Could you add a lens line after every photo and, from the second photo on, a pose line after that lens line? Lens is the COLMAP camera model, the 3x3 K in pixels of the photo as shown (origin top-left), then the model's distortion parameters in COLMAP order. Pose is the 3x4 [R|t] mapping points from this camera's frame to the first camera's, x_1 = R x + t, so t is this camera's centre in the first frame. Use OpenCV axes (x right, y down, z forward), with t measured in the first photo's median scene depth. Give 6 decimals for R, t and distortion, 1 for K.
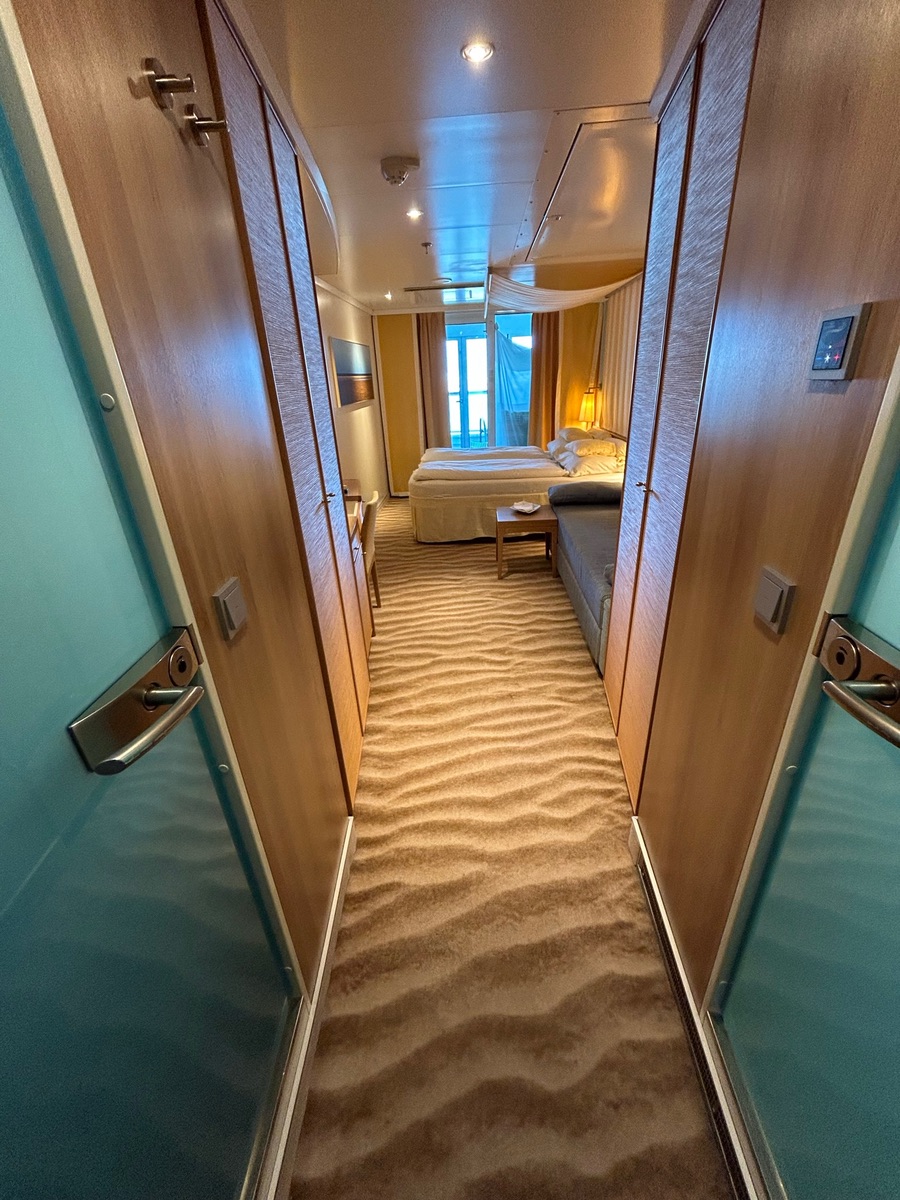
lens RADIAL K [[488.4, 0, 449.7], [0, 488.4, 595.8], [0, 0, 1]] dist [0.004562, -0.000222]
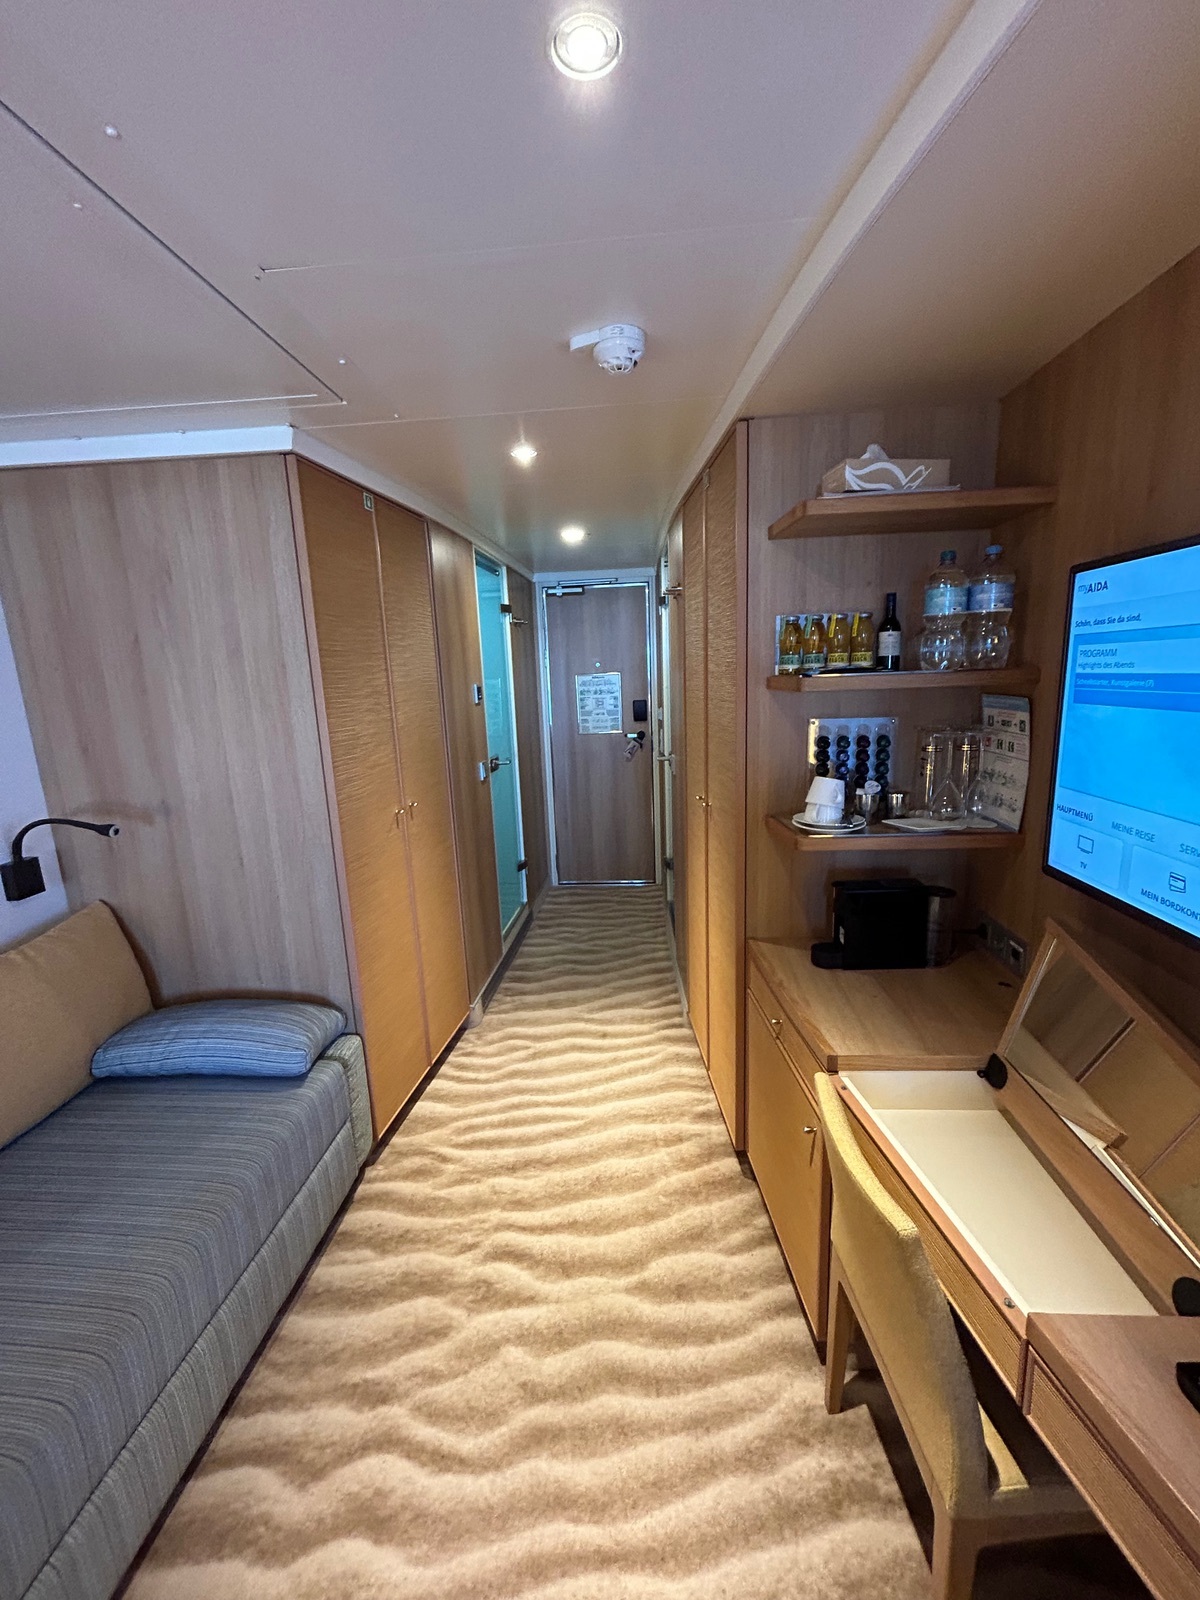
lens RADIAL K [[651.3, 0, 602.0], [0, 651.3, 802.6], [0, 0, 1]] dist [0.004562, -0.000222]
pose [[-0.996214, 0.077780, 0.038841, -0.035321], [0.085806, 0.807800, 0.583178, -0.393228], [0.013984, 0.584303, -0.811415, 0.825302]]
